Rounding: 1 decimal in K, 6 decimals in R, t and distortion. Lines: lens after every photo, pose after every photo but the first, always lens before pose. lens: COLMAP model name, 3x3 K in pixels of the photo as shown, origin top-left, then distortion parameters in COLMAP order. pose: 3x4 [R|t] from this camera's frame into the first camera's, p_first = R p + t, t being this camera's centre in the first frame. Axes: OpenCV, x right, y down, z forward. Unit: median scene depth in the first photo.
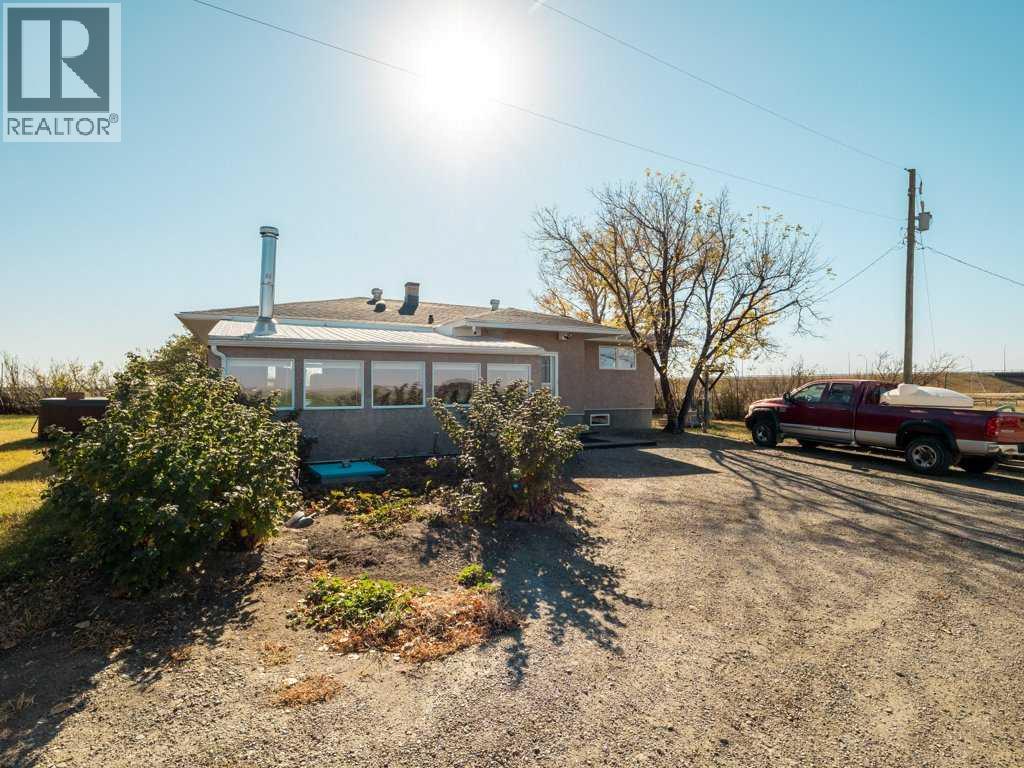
lens RADIAL K [[712.0, 0, 512.0], [0, 712.0, 387.3], [0, 0, 1]] dist [0.060437, -0.053921]
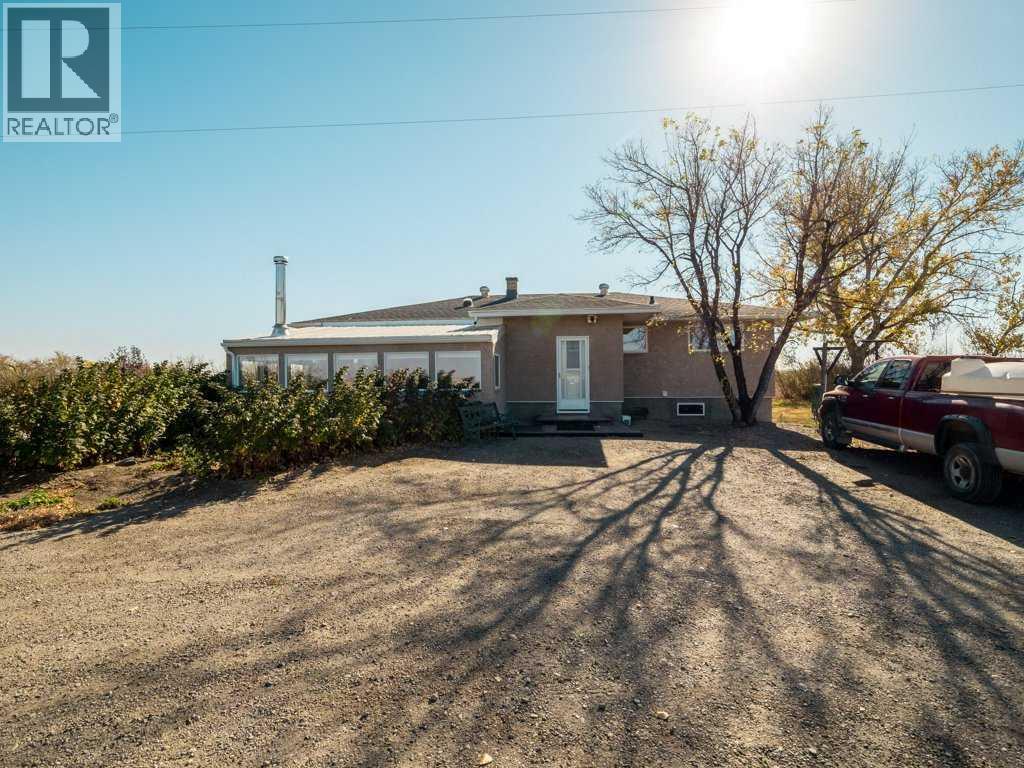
lens RADIAL K [[712.0, 0, 512.6], [0, 712.0, 382.2], [0, 0, 1]] dist [0.060437, -0.053921]
pose [[0.729973, -0.004889, -0.683458, 0.702083], [0.009860, 0.999946, 0.003378, 0.009292], [0.683405, -0.009205, 0.729982, 0.251231]]
